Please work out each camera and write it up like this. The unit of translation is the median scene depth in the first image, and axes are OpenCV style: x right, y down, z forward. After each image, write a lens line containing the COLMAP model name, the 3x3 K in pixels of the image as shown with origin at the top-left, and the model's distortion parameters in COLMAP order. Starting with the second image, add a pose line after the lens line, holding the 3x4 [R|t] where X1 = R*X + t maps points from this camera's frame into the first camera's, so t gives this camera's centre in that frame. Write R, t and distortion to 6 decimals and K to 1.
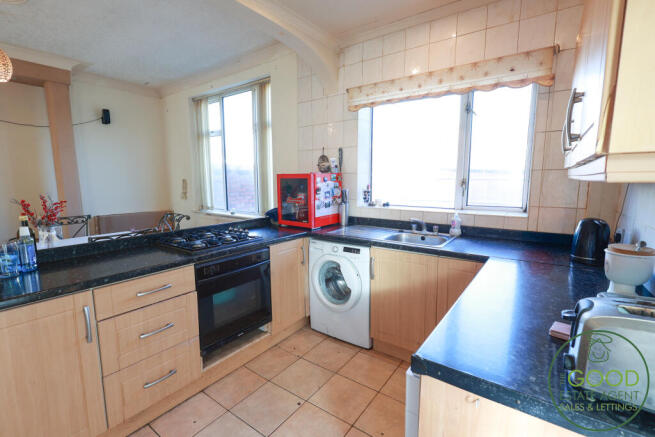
lens RADIAL K [[301.5, 0, 328.0], [0, 301.5, 215.3], [0, 0, 1]] dist [-0.003196, 0.000347]
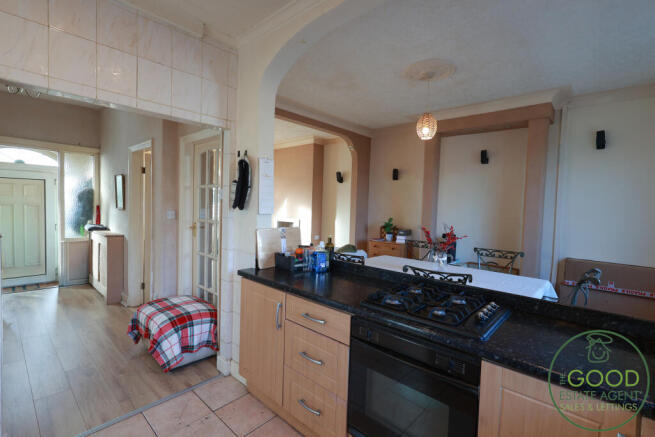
lens RADIAL K [[301.5, 0, 328.0], [0, 301.5, 215.3], [0, 0, 1]] dist [-0.003196, 0.000347]
pose [[-0.111809, 0.038726, -0.992975, 0.283882], [-0.146414, 0.987693, 0.055006, -0.111209], [0.982884, 0.151535, -0.104763, 0.687207]]
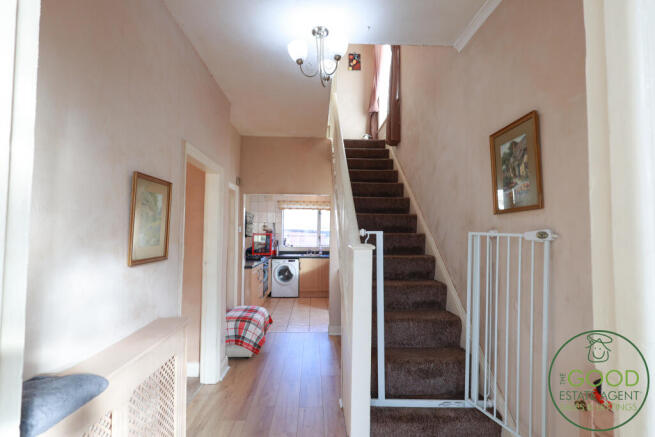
lens RADIAL K [[301.5, 0, 328.0], [0, 301.5, 215.3], [0, 0, 1]] dist [-0.003196, 0.000347]
pose [[0.779049, 0.049439, 0.625011, -1.330163], [0.067562, 0.984461, -0.162085, 0.163610], [-0.623312, 0.168500, 0.763603, -1.328452]]
